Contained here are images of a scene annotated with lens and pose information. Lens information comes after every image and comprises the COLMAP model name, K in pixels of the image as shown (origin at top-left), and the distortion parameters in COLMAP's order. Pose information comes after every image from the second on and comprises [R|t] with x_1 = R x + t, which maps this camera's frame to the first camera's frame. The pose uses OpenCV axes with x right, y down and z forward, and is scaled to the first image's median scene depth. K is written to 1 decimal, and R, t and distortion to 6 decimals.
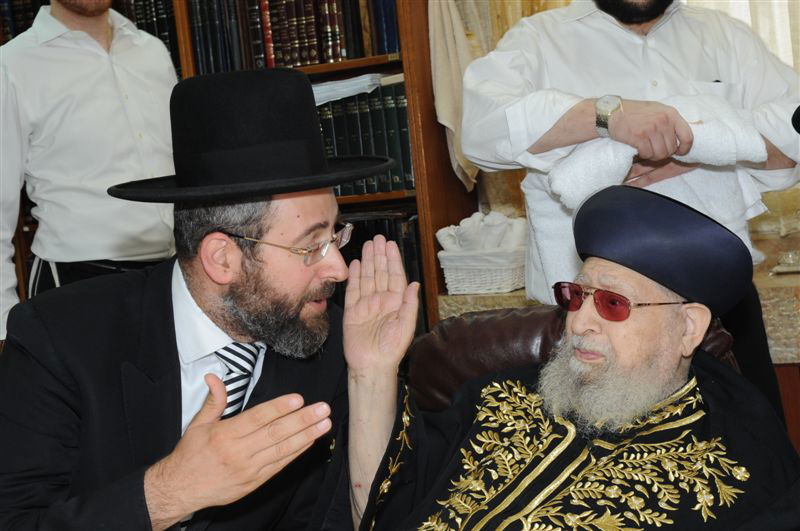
lens RADIAL K [[1422.5, 0, 398.3], [0, 1422.5, 252.4], [0, 0, 1]] dist [0.212308, 0.000000]
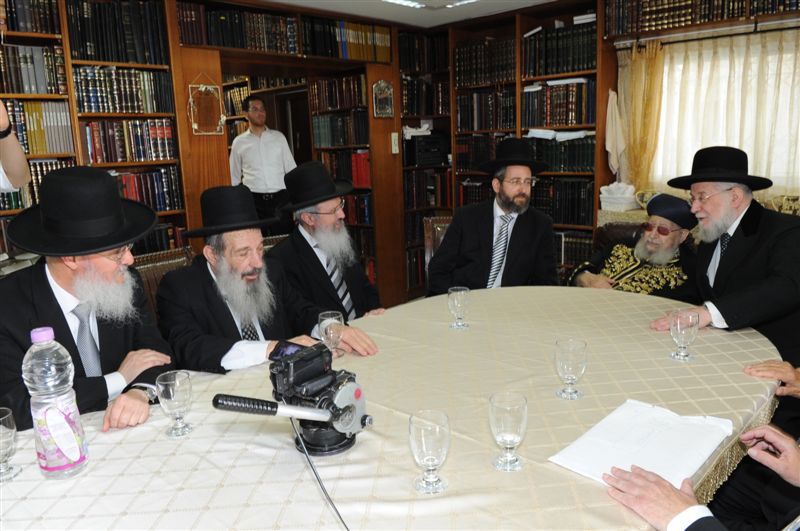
lens RADIAL K [[607.7, 0, 398.7], [0, 607.7, 271.2], [0, 0, 1]] dist [-0.015420, -0.039945]
pose [[0.958866, 0.121590, -0.256499, -0.029011], [-0.079190, 0.982322, 0.169623, -0.024254], [0.272590, -0.142334, 0.951544, -0.303646]]
